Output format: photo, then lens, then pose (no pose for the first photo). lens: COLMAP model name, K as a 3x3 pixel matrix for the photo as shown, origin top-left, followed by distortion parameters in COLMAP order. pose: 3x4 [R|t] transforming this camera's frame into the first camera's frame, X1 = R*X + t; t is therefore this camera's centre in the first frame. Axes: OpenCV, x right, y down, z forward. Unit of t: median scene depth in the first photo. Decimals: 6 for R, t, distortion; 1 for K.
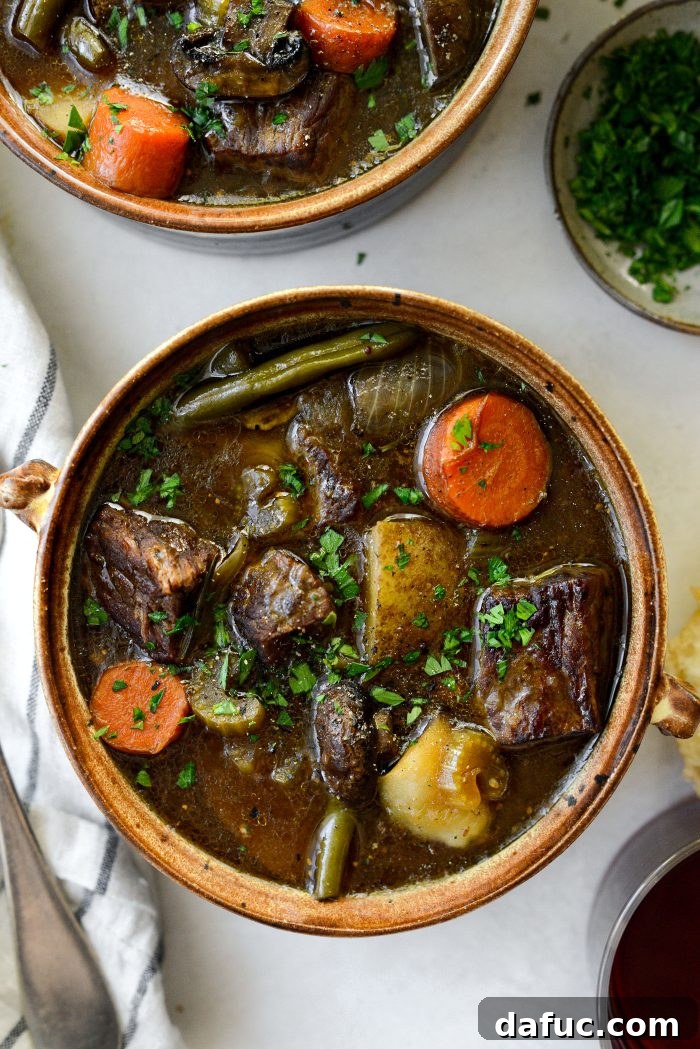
lens RADIAL K [[1832.2, 0, 350.0], [0, 1832.2, 524.5], [0, 0, 1]] dist [0.026467, -0.999480]
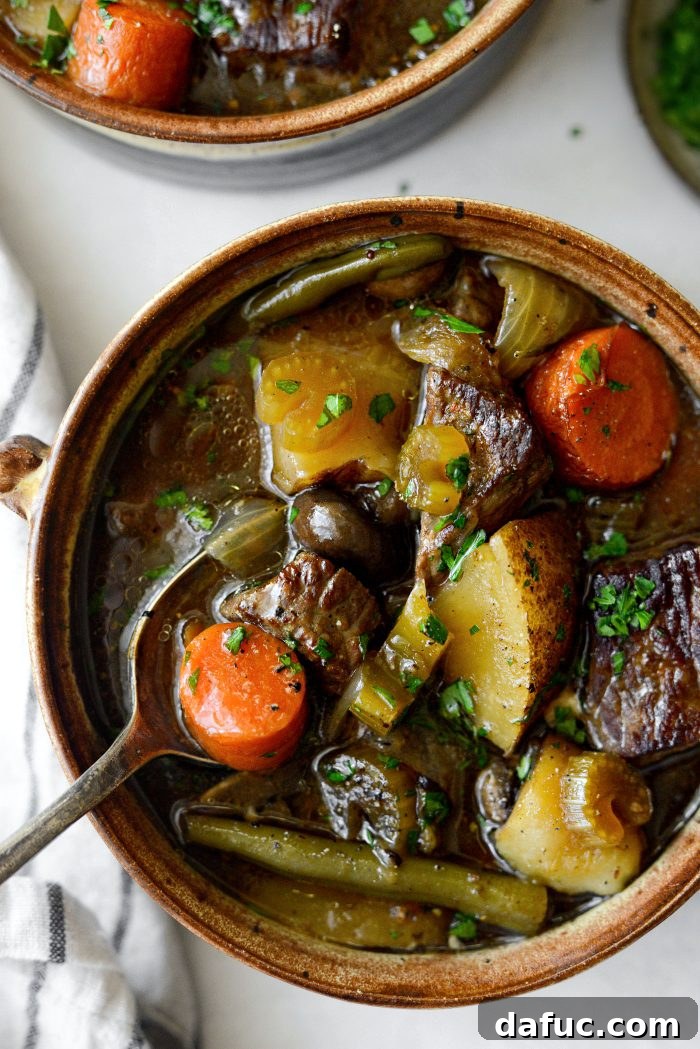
lens RADIAL K [[1832.2, 0, 350.0], [0, 1832.2, 524.5], [0, 0, 1]] dist [0.026467, -0.999480]
pose [[0.998767, -0.049333, 0.005627, -0.033557], [0.049576, 0.997097, -0.057795, 0.059418], [-0.002760, 0.058003, 0.998313, 0.193980]]
